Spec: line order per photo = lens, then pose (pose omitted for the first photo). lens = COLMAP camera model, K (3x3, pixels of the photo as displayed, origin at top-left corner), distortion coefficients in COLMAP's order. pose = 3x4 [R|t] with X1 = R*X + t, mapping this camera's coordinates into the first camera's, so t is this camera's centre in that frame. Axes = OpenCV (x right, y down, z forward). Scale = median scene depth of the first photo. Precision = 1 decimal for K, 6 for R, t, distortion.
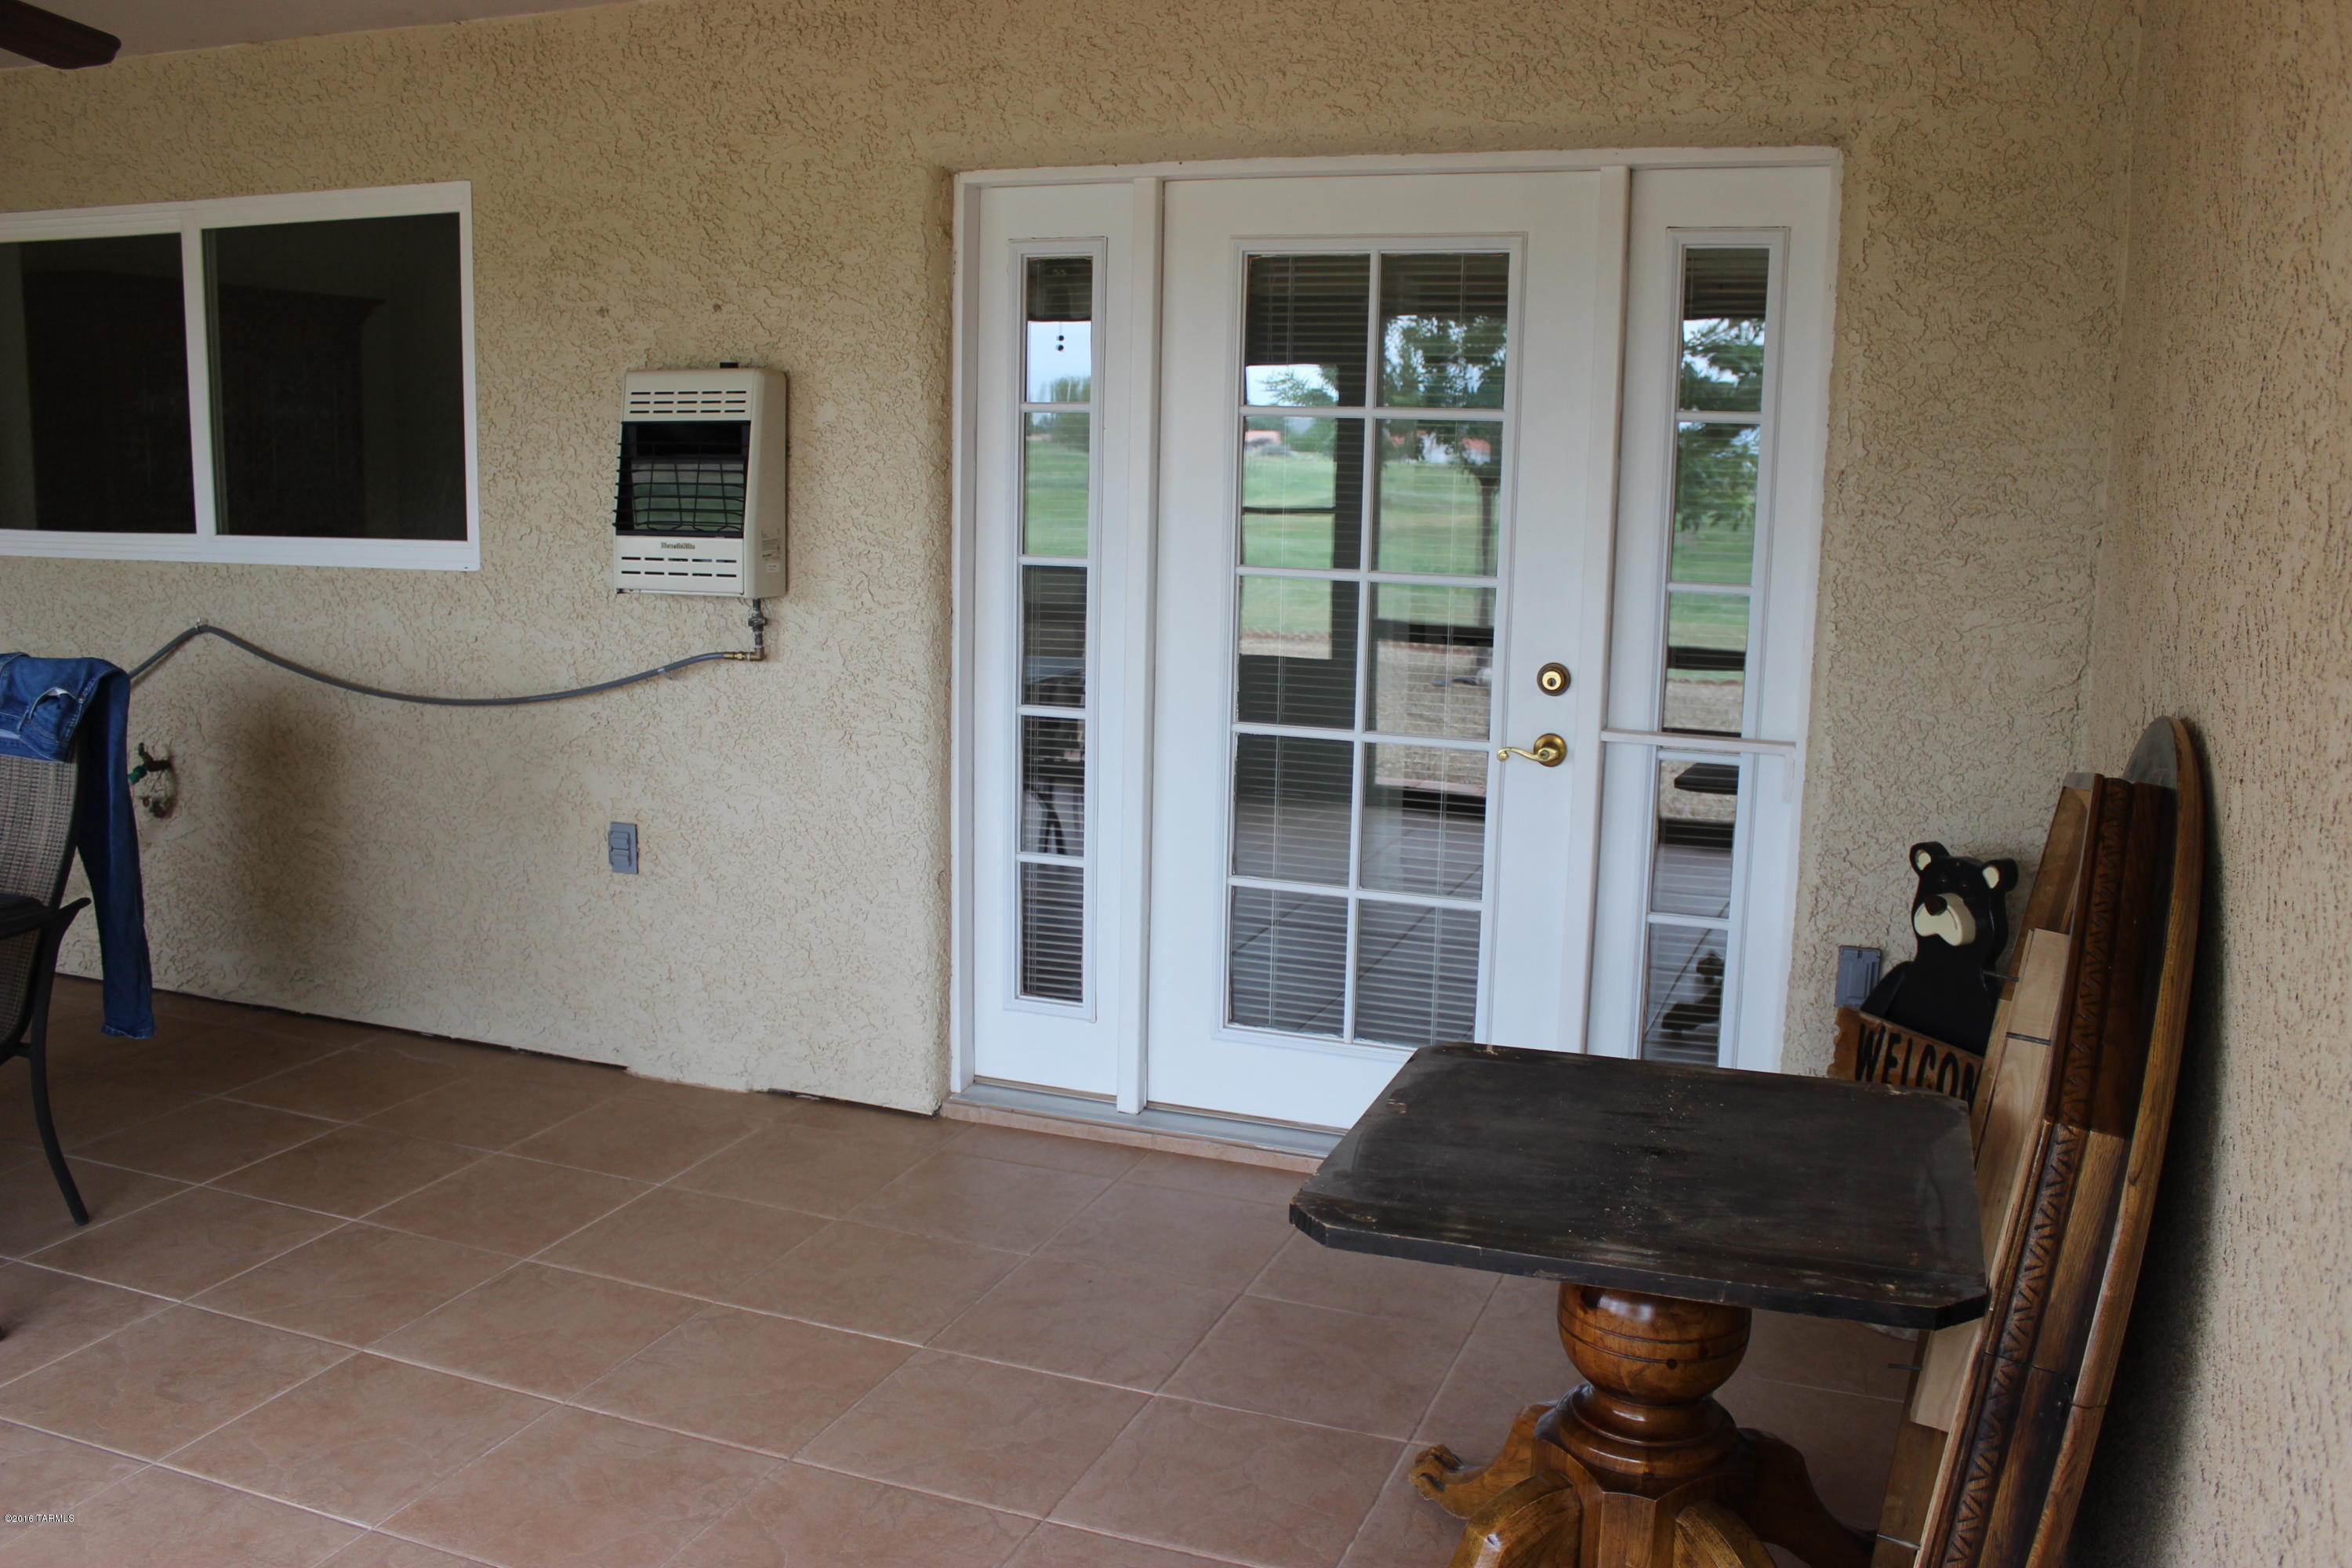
lens RADIAL K [[1963.6, 0, 1181.8], [0, 1963.6, 786.4], [0, 0, 1]] dist [-0.170321, 0.145817]
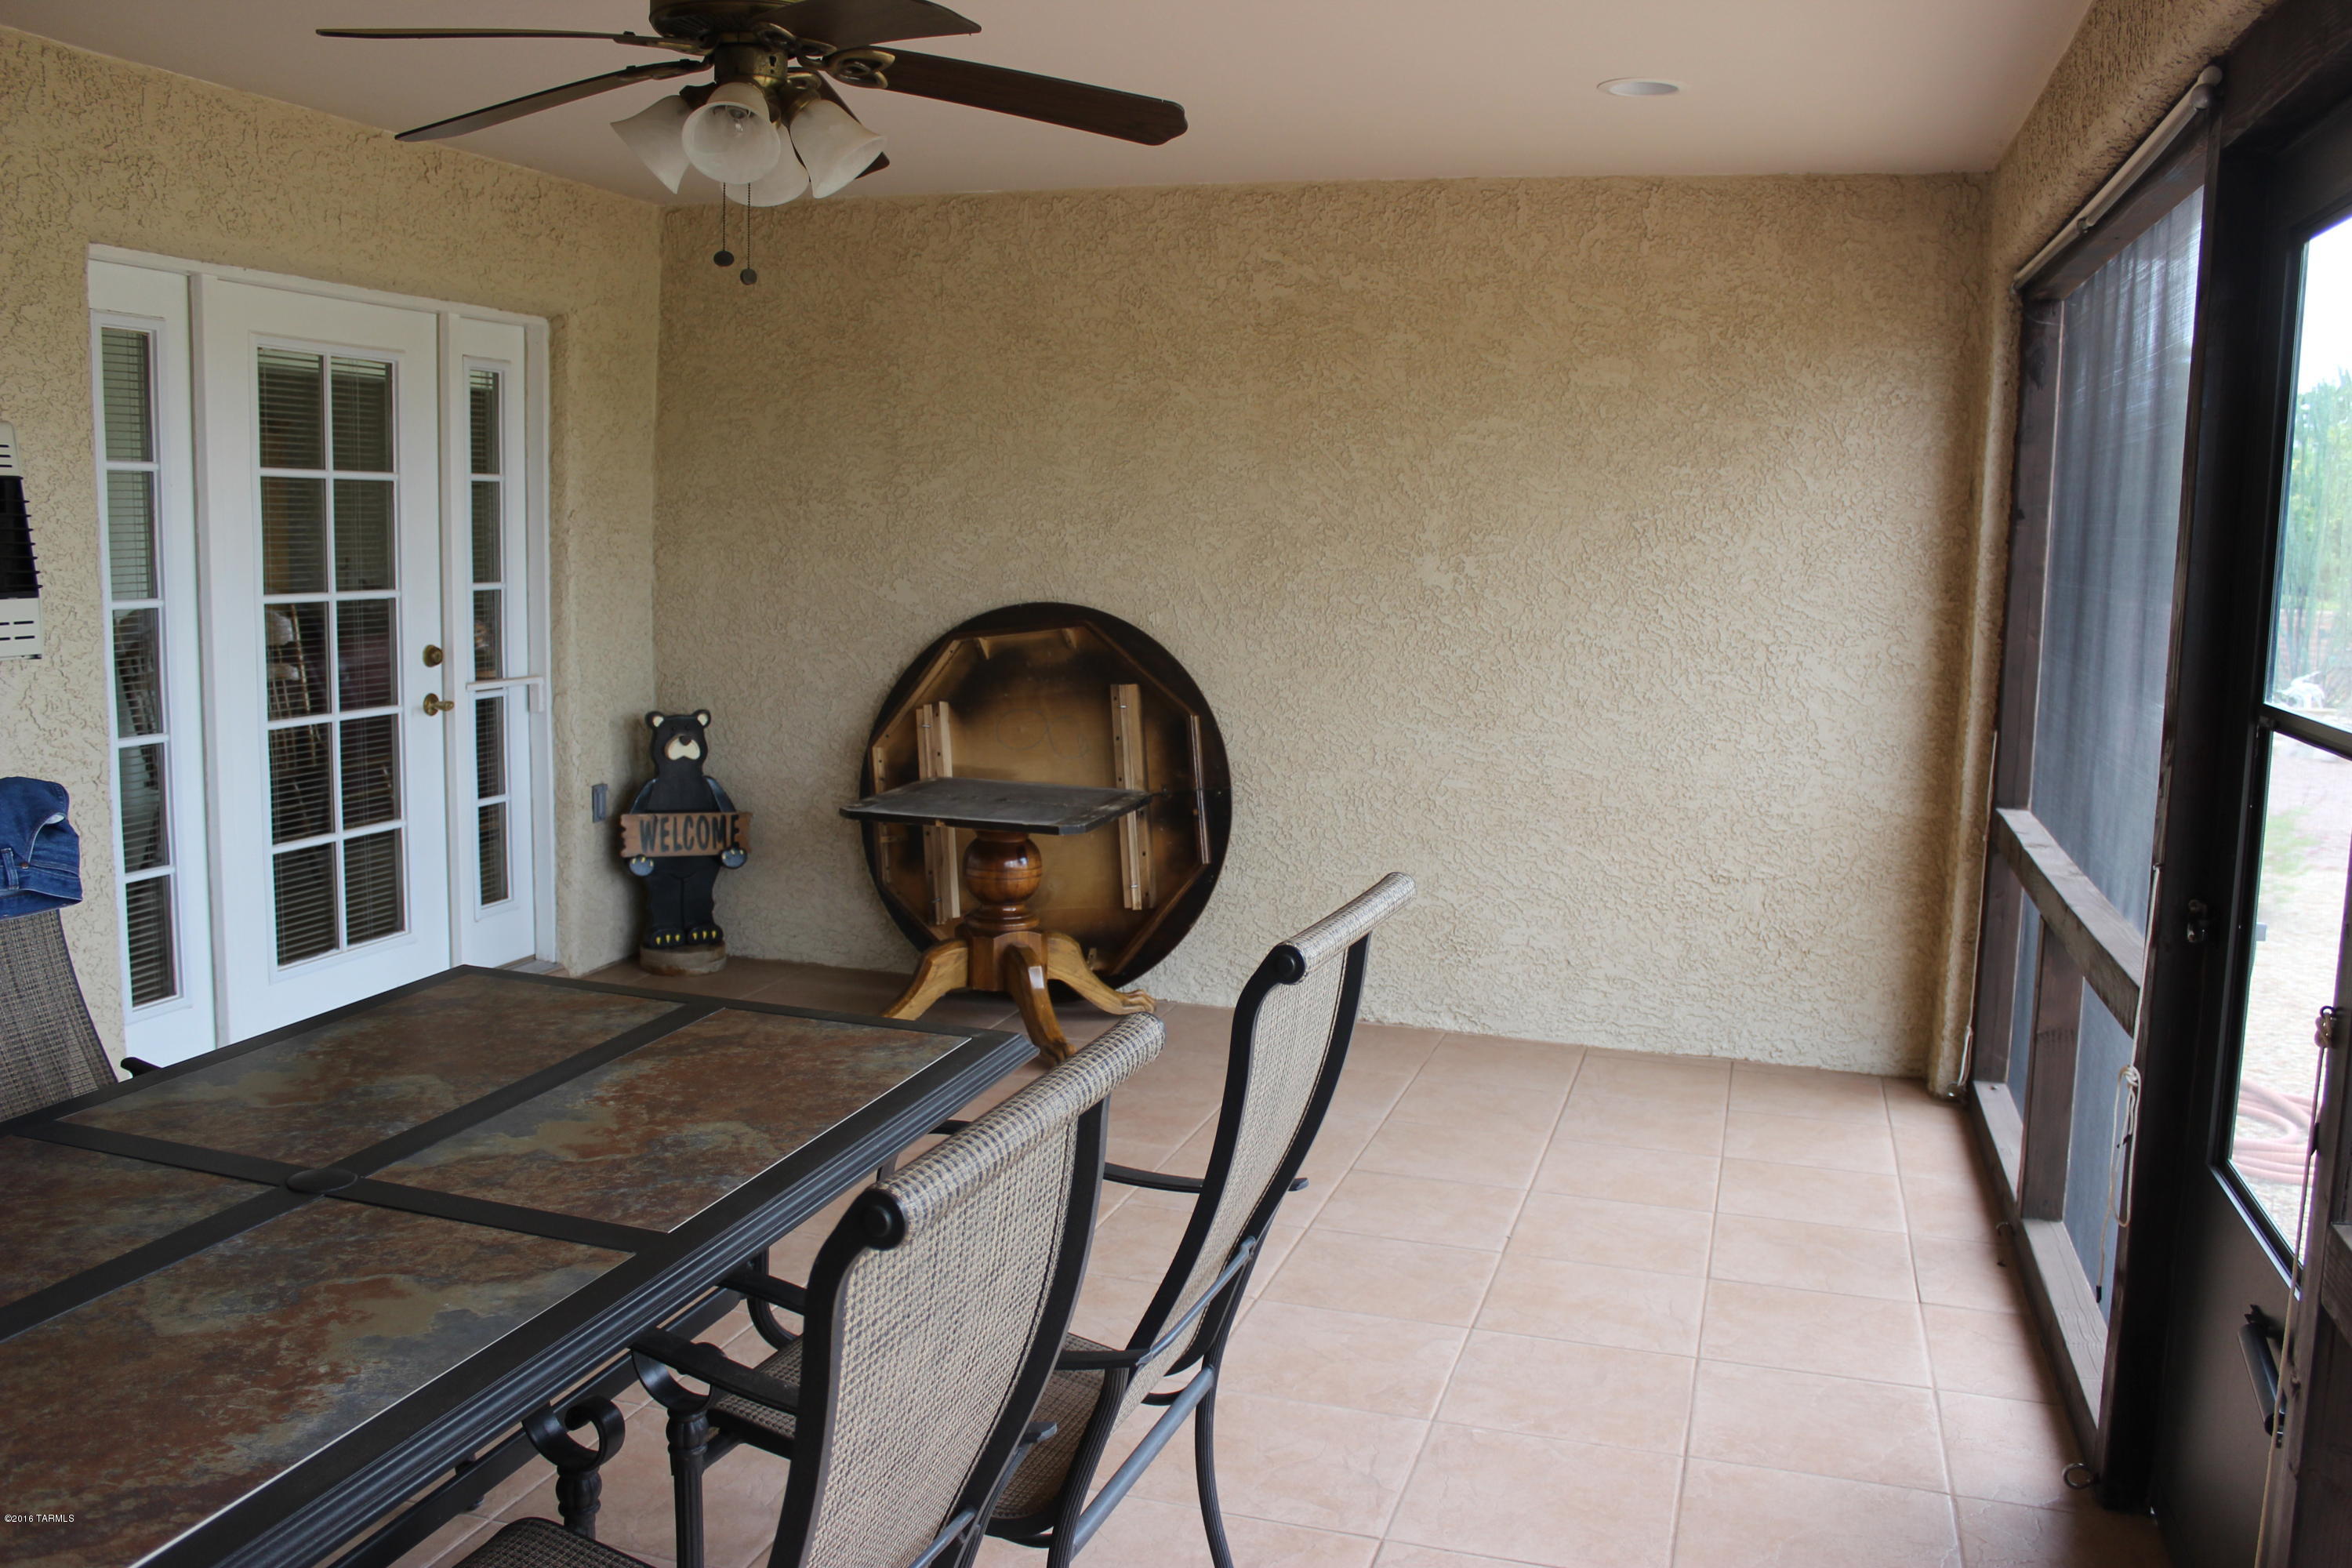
lens RADIAL K [[1963.6, 0, 1181.8], [0, 1963.6, 786.4], [0, 0, 1]] dist [-0.170321, 0.145817]
pose [[-0.077188, -0.152976, 0.985211, -1.282593], [0.141847, 0.976422, 0.162725, -0.113578], [-0.986875, 0.152310, -0.053669, 0.530552]]
